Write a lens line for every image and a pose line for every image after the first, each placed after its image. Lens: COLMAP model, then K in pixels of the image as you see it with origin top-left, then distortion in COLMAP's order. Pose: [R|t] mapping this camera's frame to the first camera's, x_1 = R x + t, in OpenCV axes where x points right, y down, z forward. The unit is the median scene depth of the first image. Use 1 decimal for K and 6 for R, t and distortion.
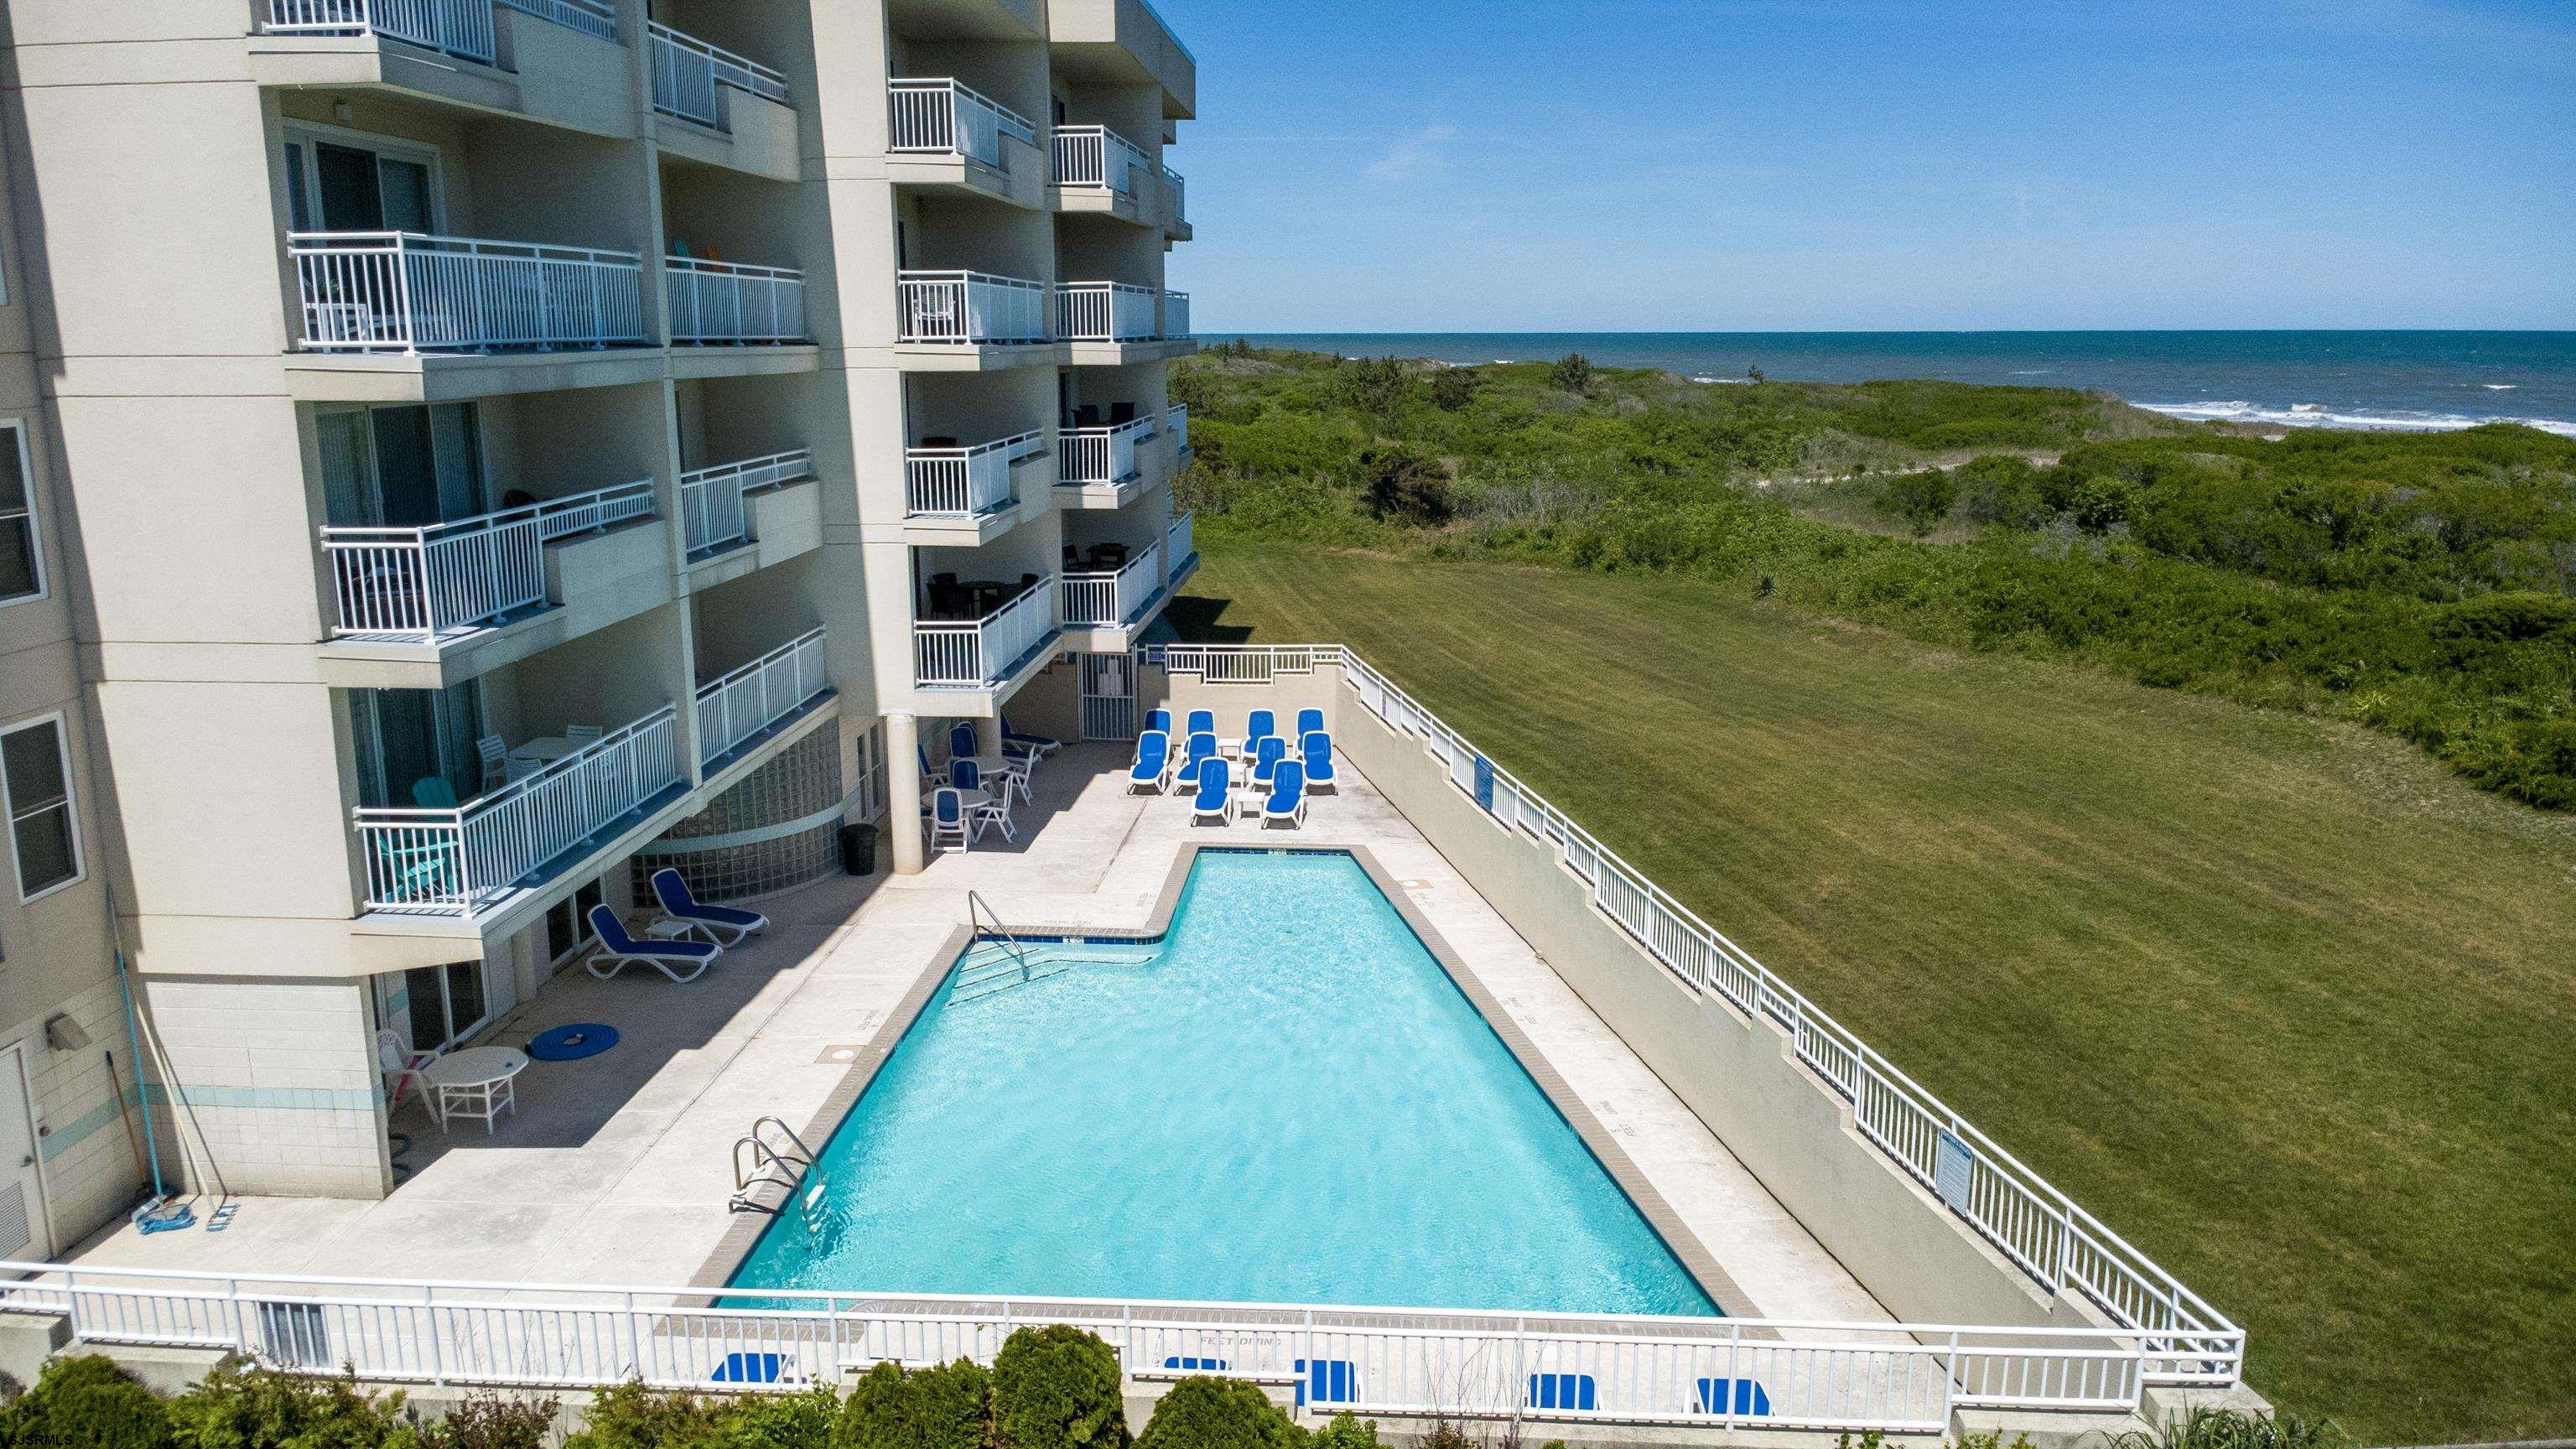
lens RADIAL K [[1818.5, 0, 1278.8], [0, 1818.5, 730.6], [0, 0, 1]] dist [0.013945, -0.017754]
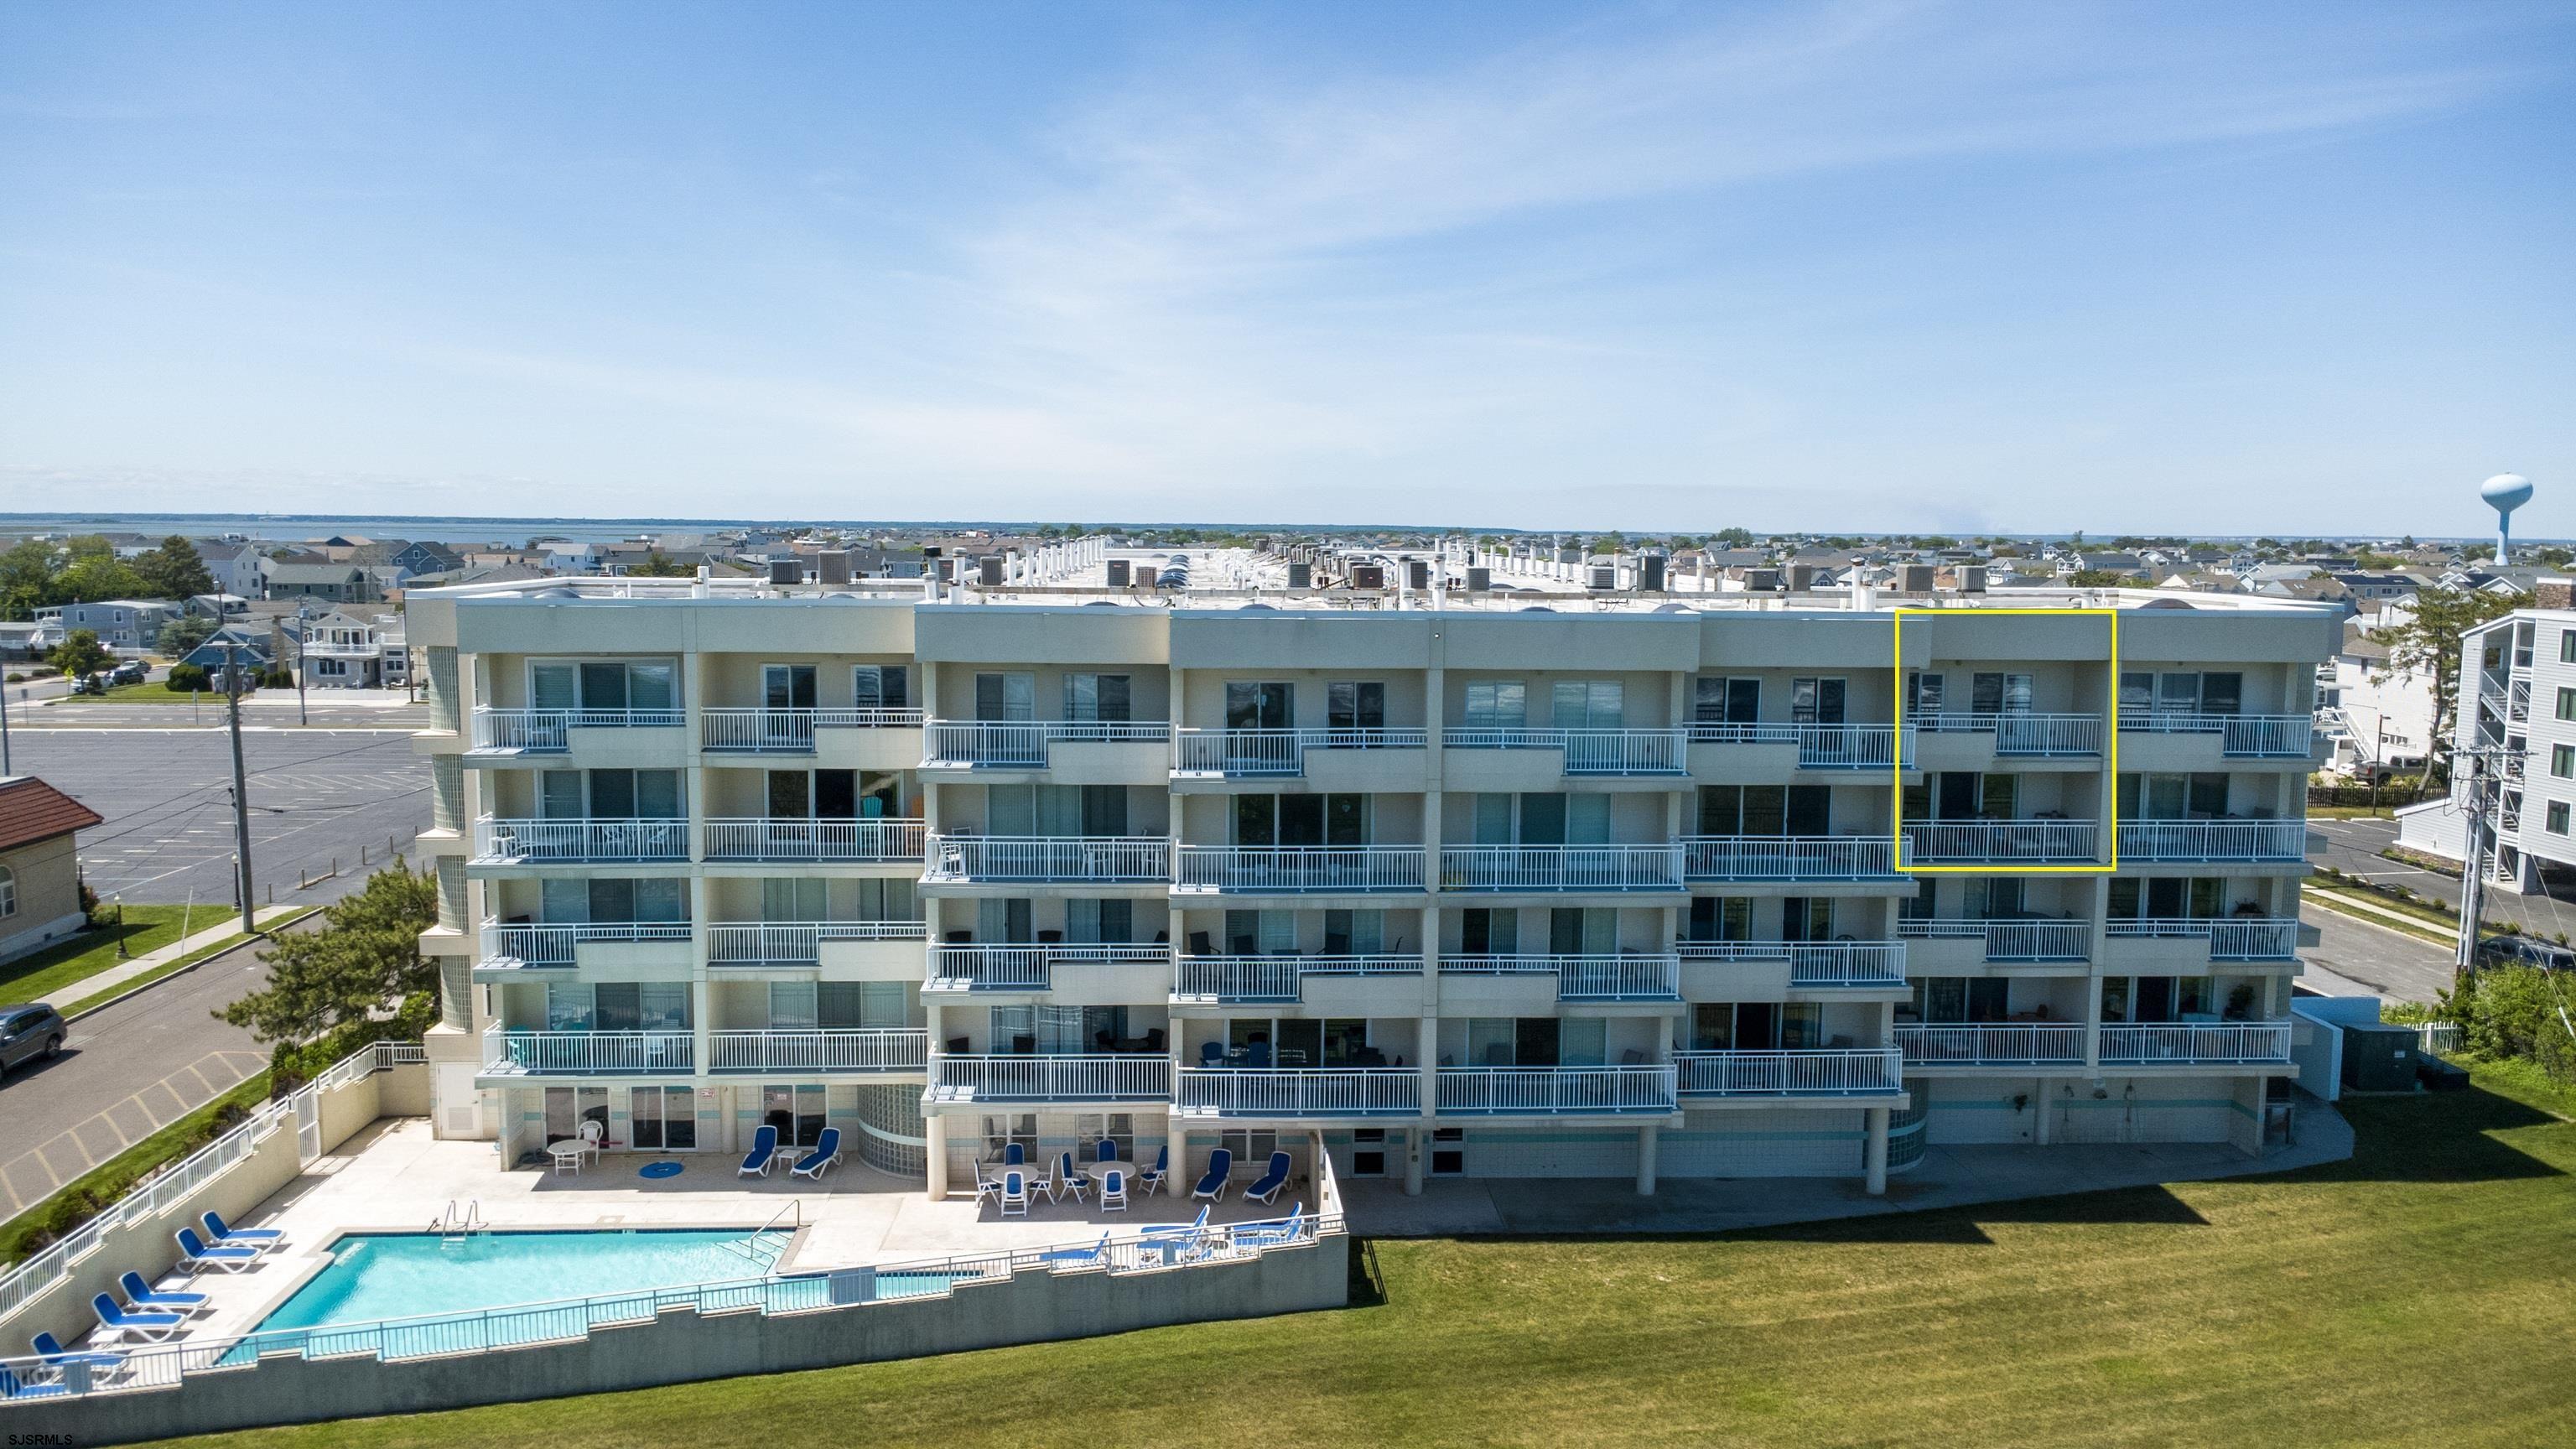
lens RADIAL K [[1818.5, 0, 1289.8], [0, 1818.5, 682.4], [0, 0, 1]] dist [0.013945, -0.017754]
pose [[0.123050, 0.087920, -0.988498, 1.504327], [-0.223578, 0.972917, 0.058703, -0.576462], [0.966888, 0.213783, 0.139374, 1.114584]]
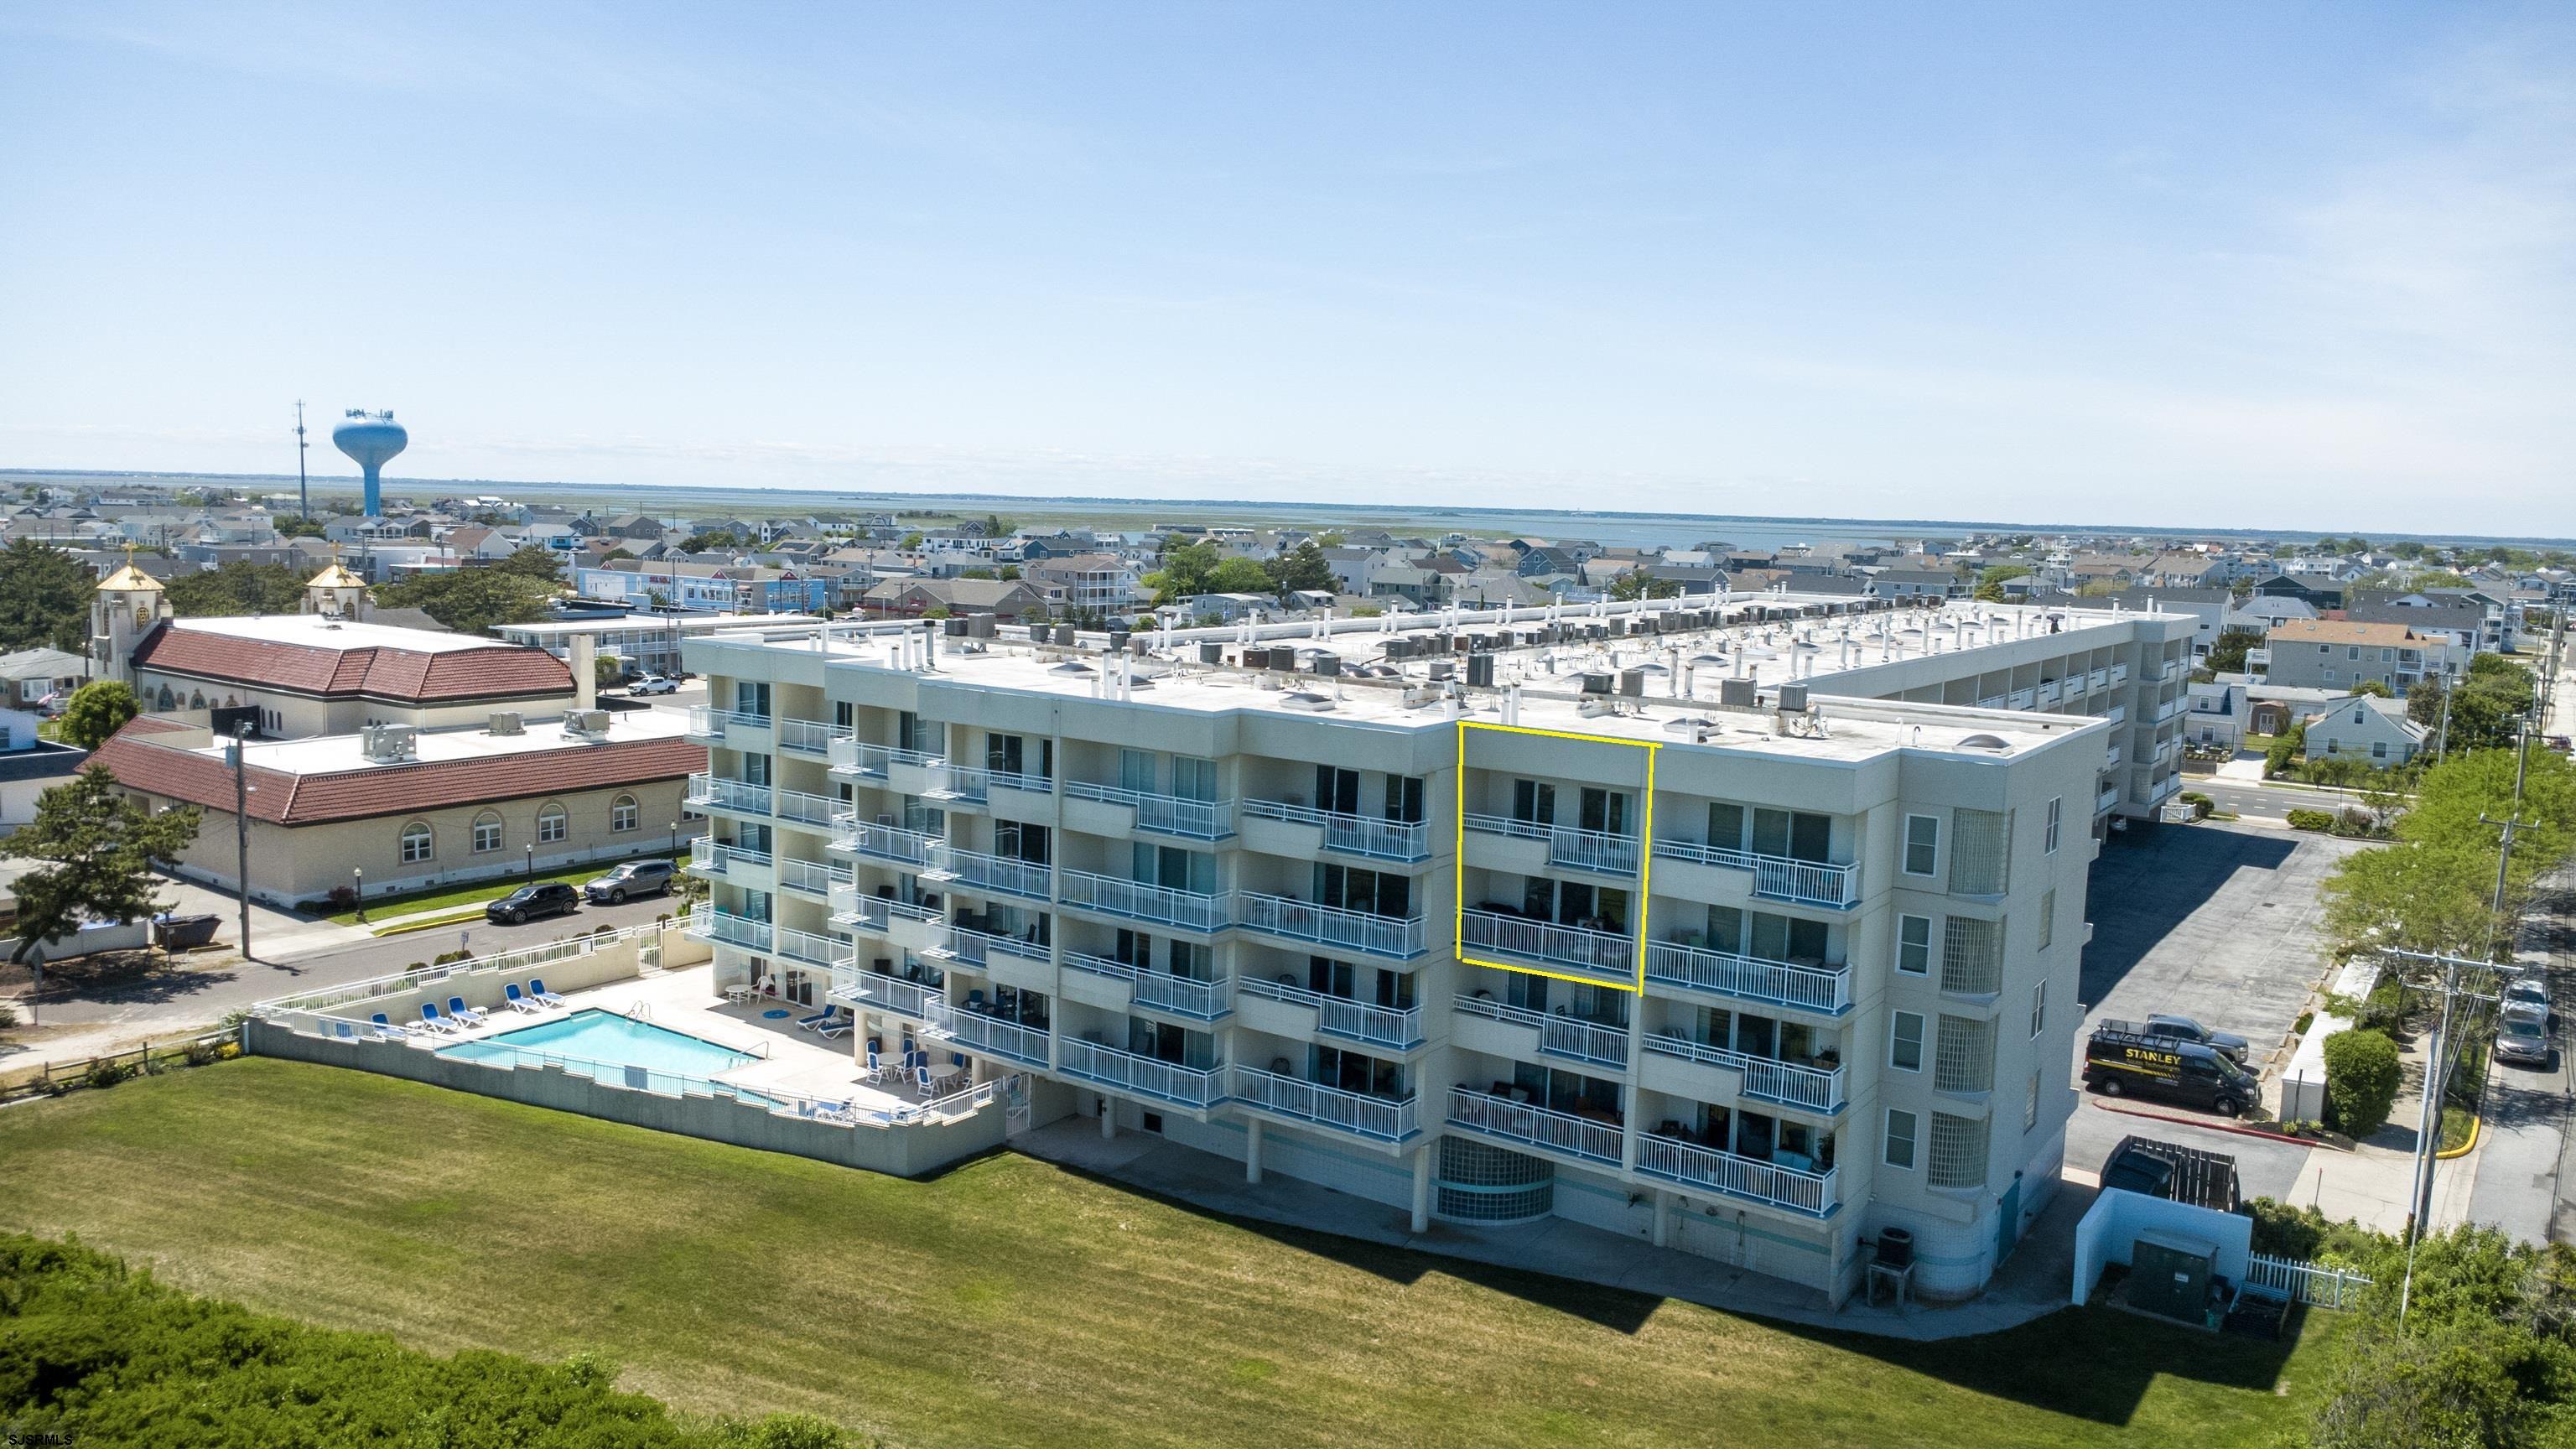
lens RADIAL K [[1818.5, 0, 1296.5], [0, 1818.5, 741.7], [0, 0, 1]] dist [0.013945, -0.017754]
pose [[-0.519079, 0.098447, -0.849038, 1.590690], [-0.211386, 0.947701, 0.239122, -1.090646], [0.828174, 0.303598, -0.471122, 2.720768]]
